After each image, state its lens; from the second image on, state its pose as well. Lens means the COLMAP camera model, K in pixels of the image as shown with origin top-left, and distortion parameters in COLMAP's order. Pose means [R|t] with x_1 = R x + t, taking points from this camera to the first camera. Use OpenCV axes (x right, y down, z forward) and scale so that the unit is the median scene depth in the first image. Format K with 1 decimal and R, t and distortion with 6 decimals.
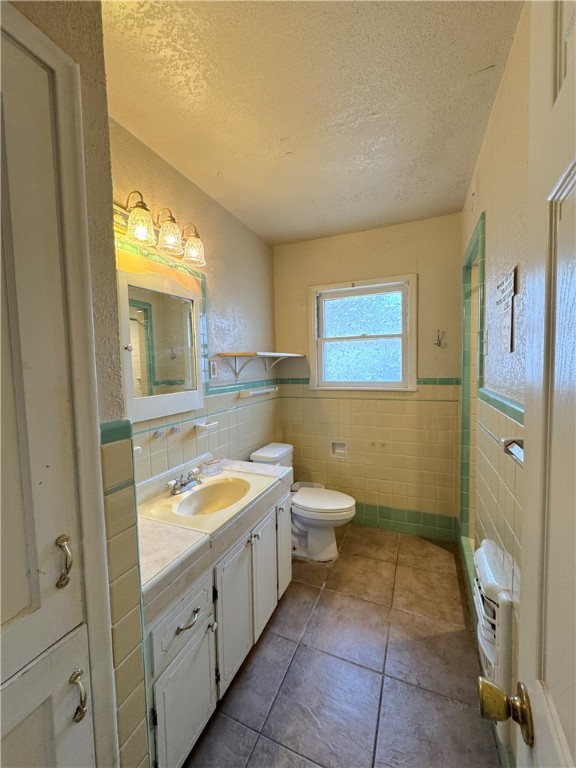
lens RADIAL K [[306.8, 0, 288.2], [0, 306.8, 383.3], [0, 0, 1]] dist [-0.004366, 0.000575]
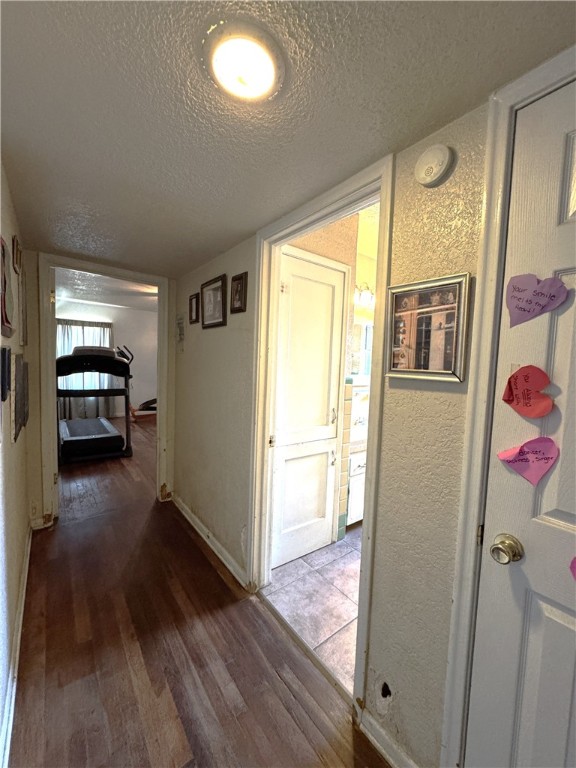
lens RADIAL K [[306.8, 0, 288.7], [0, 306.8, 383.5], [0, 0, 1]] dist [-0.004366, 0.000575]
pose [[0.872088, 0.088111, -0.481352, 0.422138], [-0.085089, 0.995976, 0.028153, 0.170165], [0.481895, 0.016406, 0.876075, -2.176273]]
